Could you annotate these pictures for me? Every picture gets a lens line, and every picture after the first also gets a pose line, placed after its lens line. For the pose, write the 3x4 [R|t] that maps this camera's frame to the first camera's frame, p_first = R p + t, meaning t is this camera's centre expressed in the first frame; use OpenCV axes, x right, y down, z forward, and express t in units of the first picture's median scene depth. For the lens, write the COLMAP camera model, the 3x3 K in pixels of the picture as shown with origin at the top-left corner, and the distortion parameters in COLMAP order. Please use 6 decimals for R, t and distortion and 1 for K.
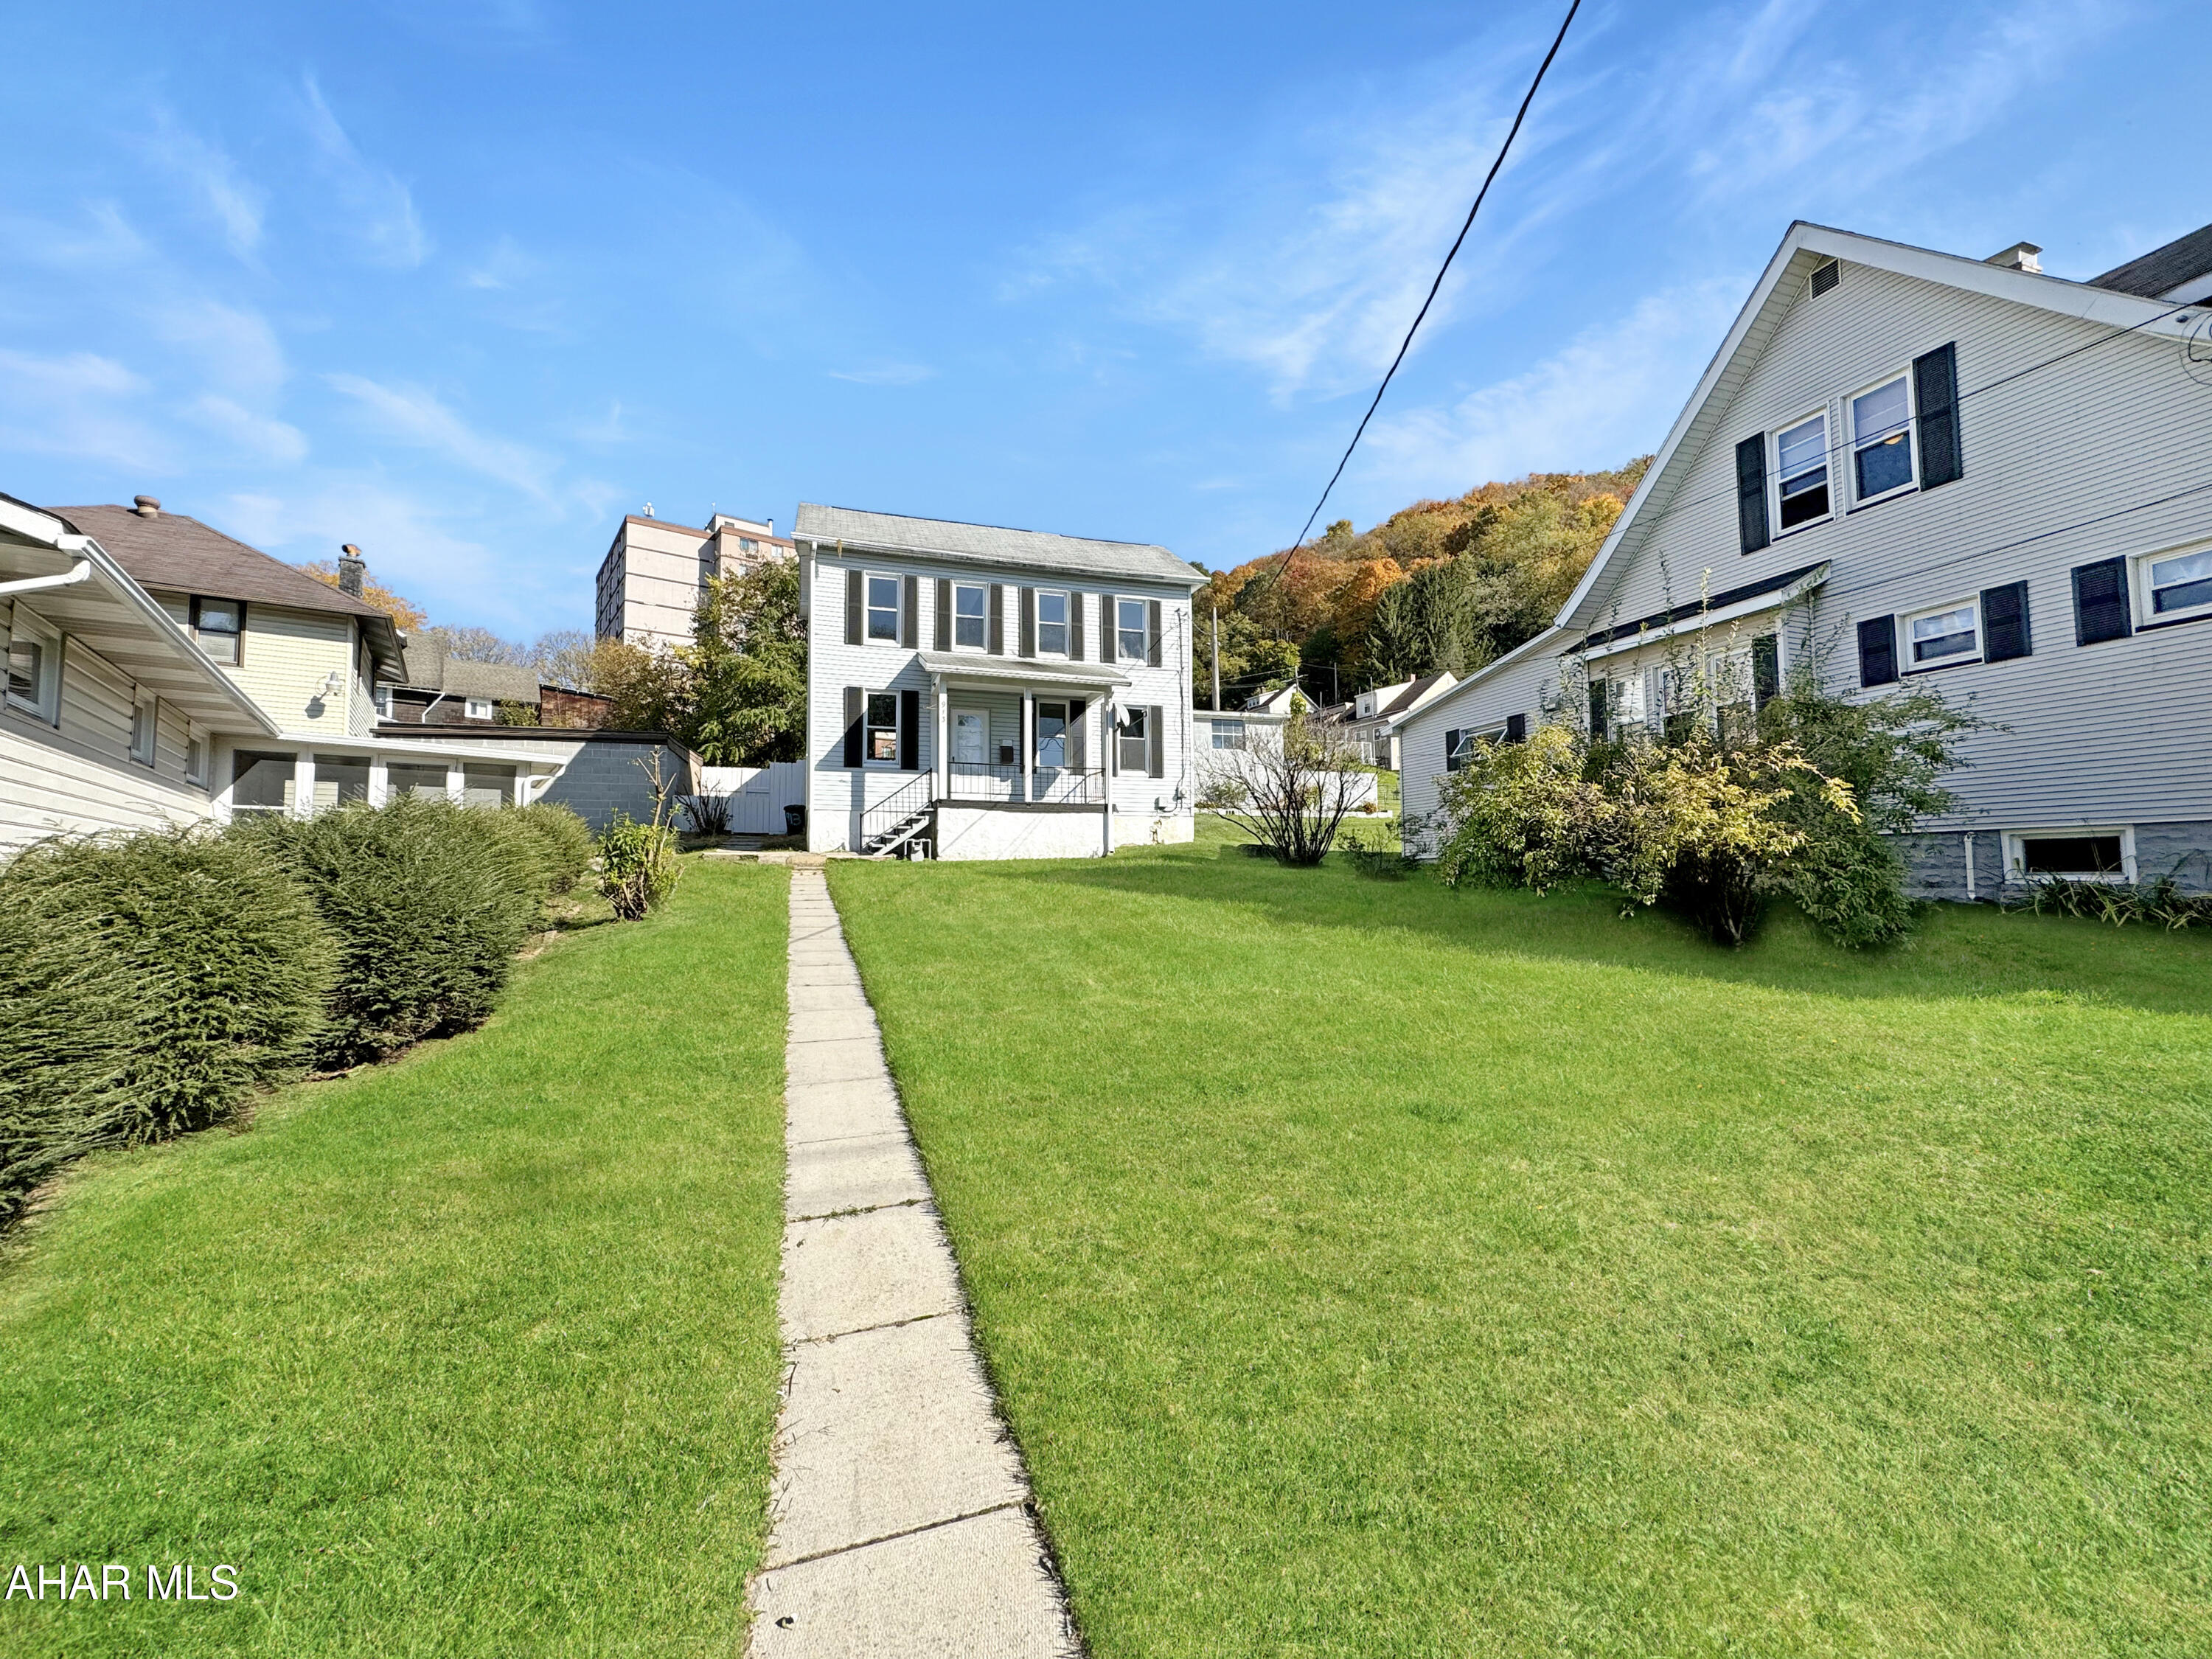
lens RADIAL K [[909.5, 0, 1116.2], [0, 909.5, 794.8], [0, 0, 1]] dist [-0.011732, -0.000383]
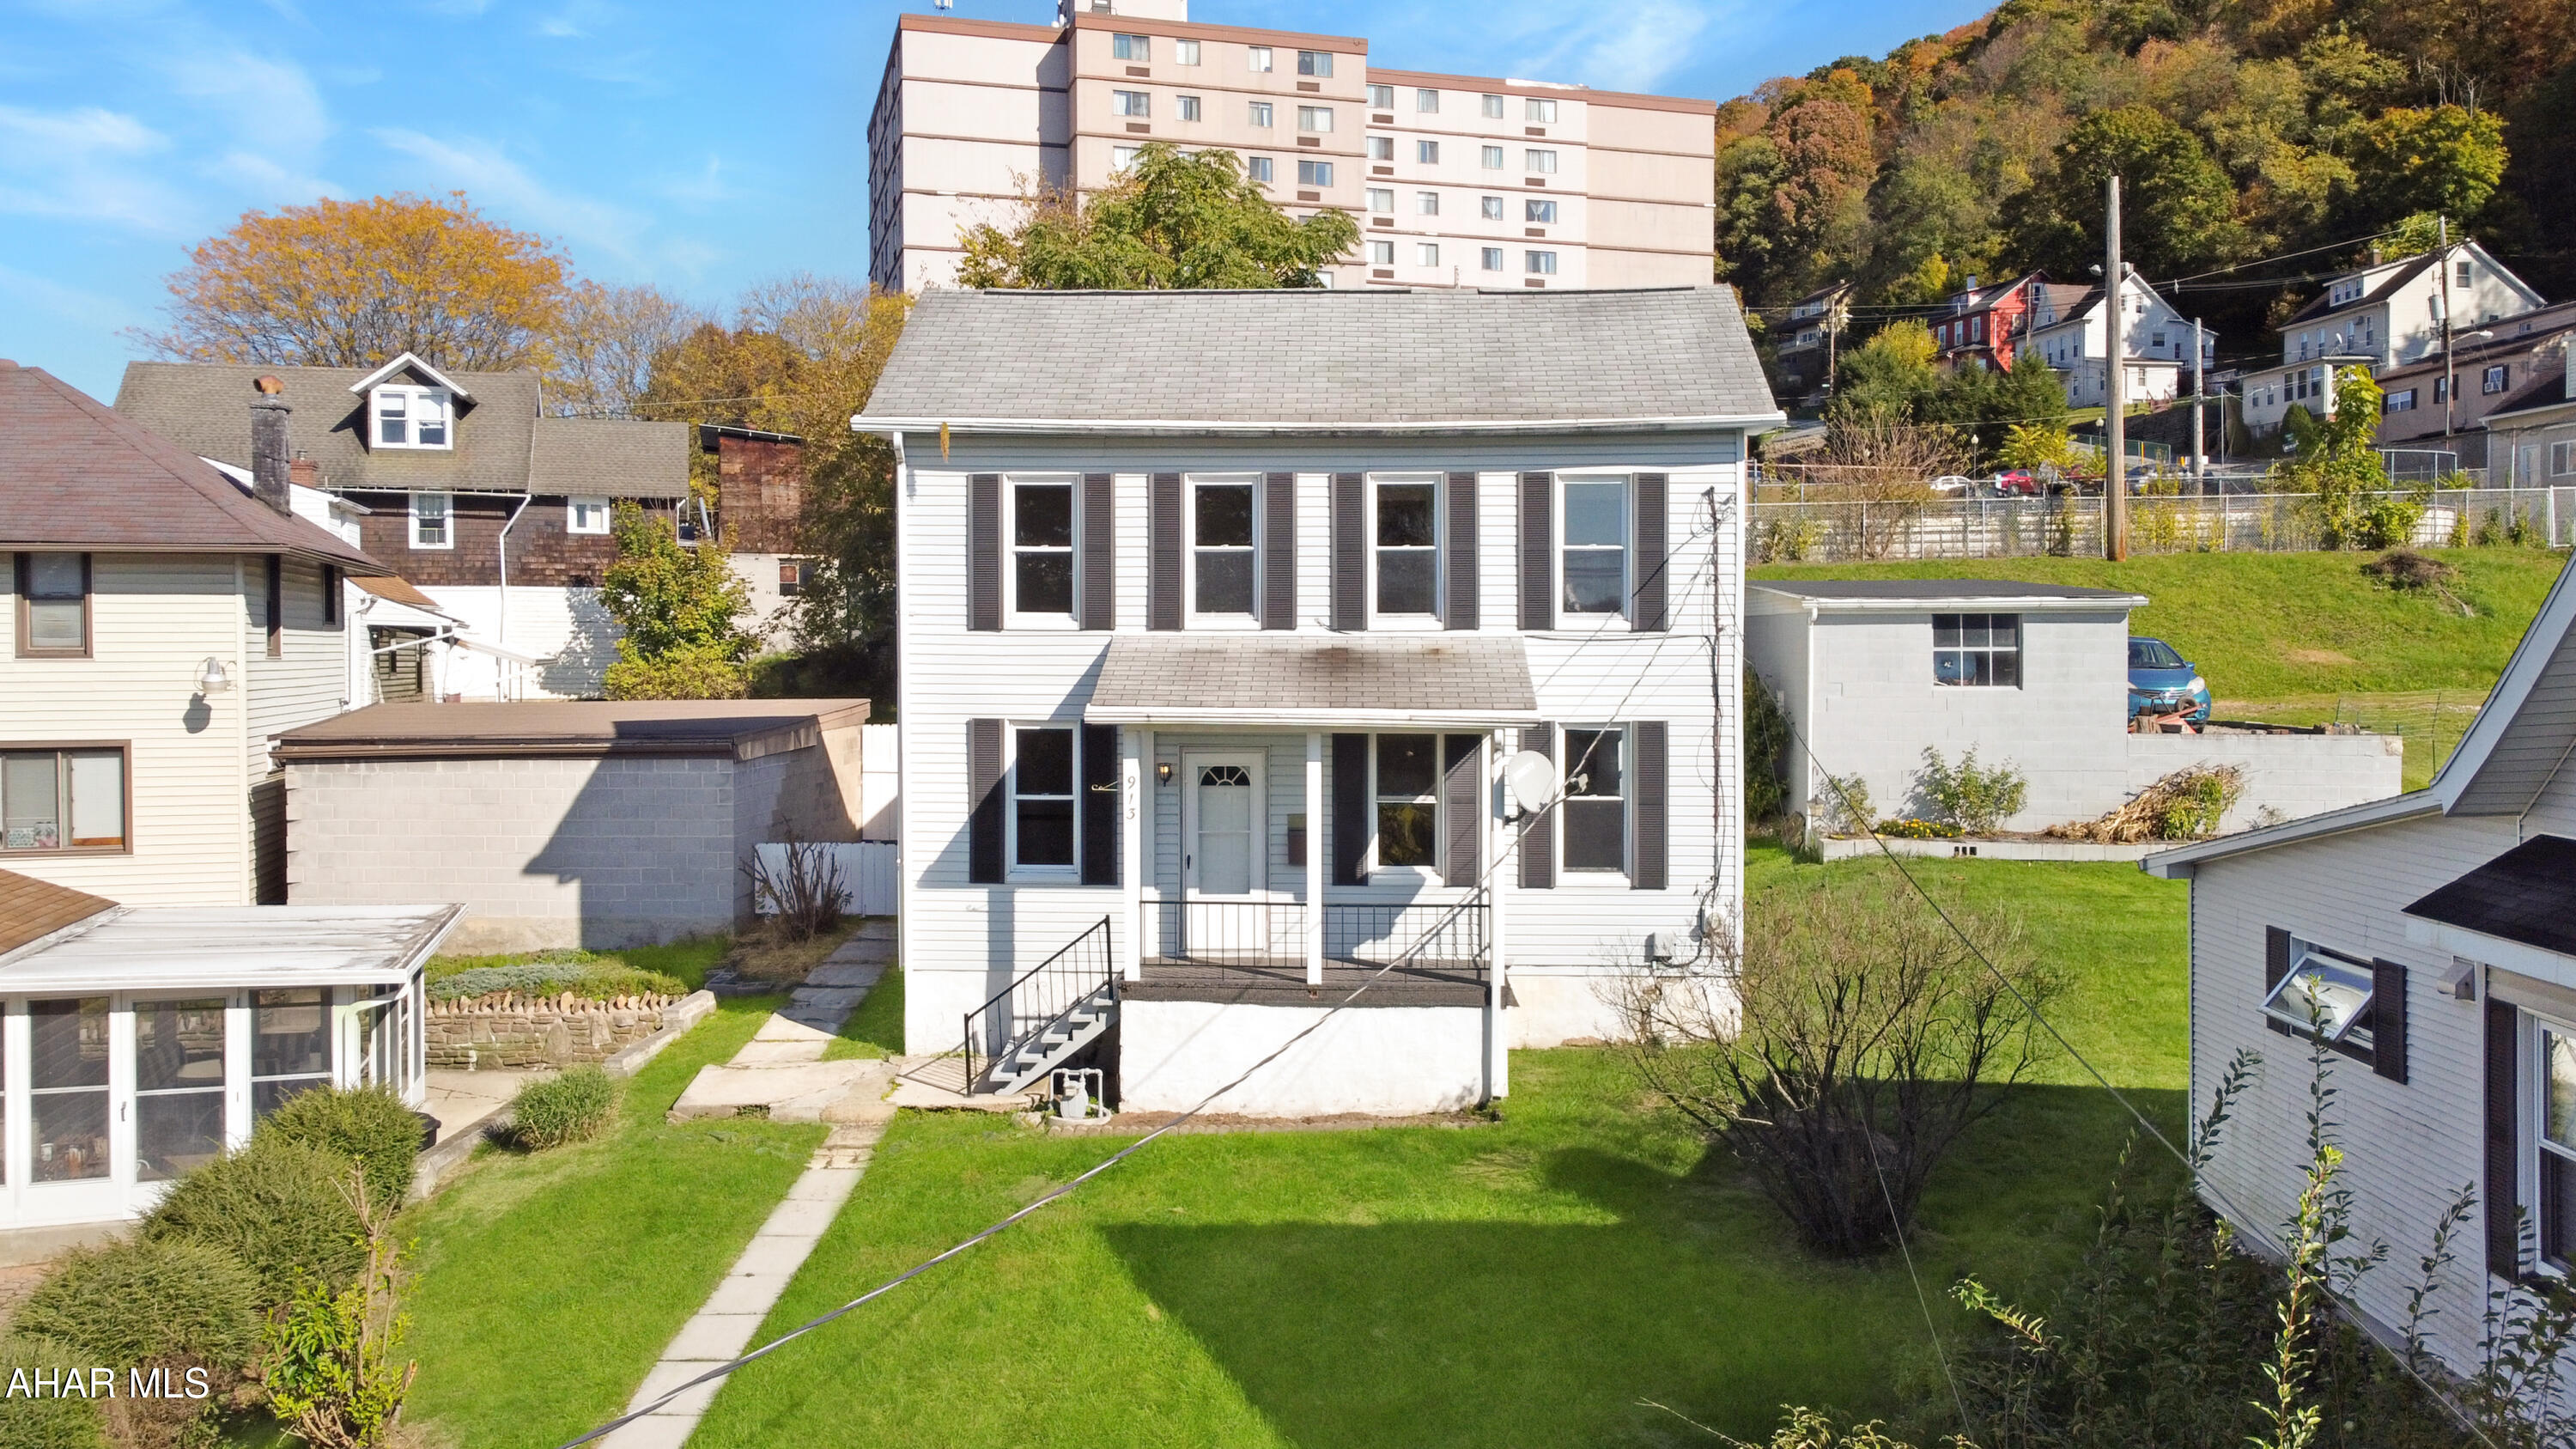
lens RADIAL K [[2042.9, 0, 1284.7], [0, 2042.9, 613.4], [0, 0, 1]] dist [-0.011966, -0.004154]
pose [[0.929403, 0.007625, -0.368988, 0.246170], [0.025459, 0.996080, 0.084710, -0.242266], [0.368187, -0.088123, 0.925566, 0.035873]]
